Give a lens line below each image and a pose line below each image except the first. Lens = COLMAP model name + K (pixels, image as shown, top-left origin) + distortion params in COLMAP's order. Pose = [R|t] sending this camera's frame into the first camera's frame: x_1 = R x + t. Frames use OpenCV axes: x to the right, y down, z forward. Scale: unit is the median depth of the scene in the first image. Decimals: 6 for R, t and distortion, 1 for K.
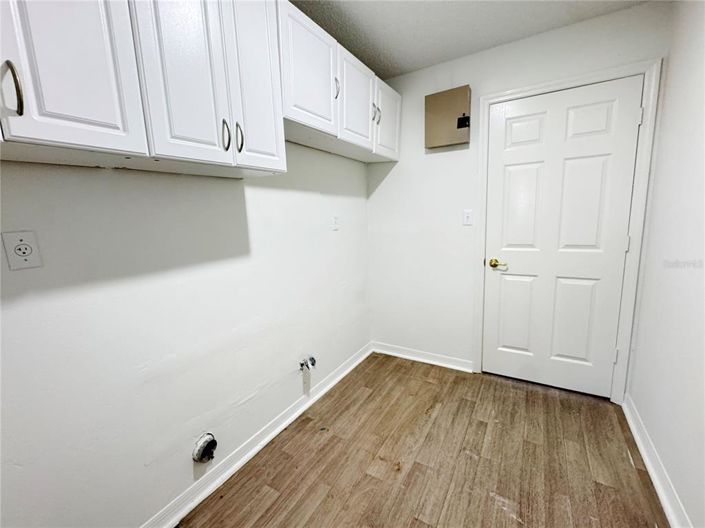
lens RADIAL K [[296.5, 0, 352.5], [0, 296.5, 264.0], [0, 0, 1]] dist [-0.000566, -0.000205]
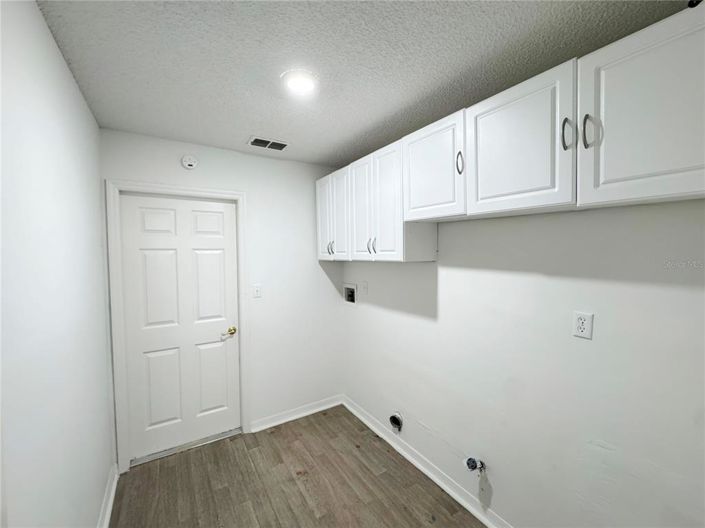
lens RADIAL K [[296.5, 0, 352.5], [0, 296.5, 264.0], [0, 0, 1]] dist [-0.000566, -0.000205]
pose [[-0.436317, 0.085925, -0.895681, 0.960230], [-0.120554, 0.980873, 0.152824, -0.431885], [0.891681, 0.174657, -0.417613, 1.236439]]
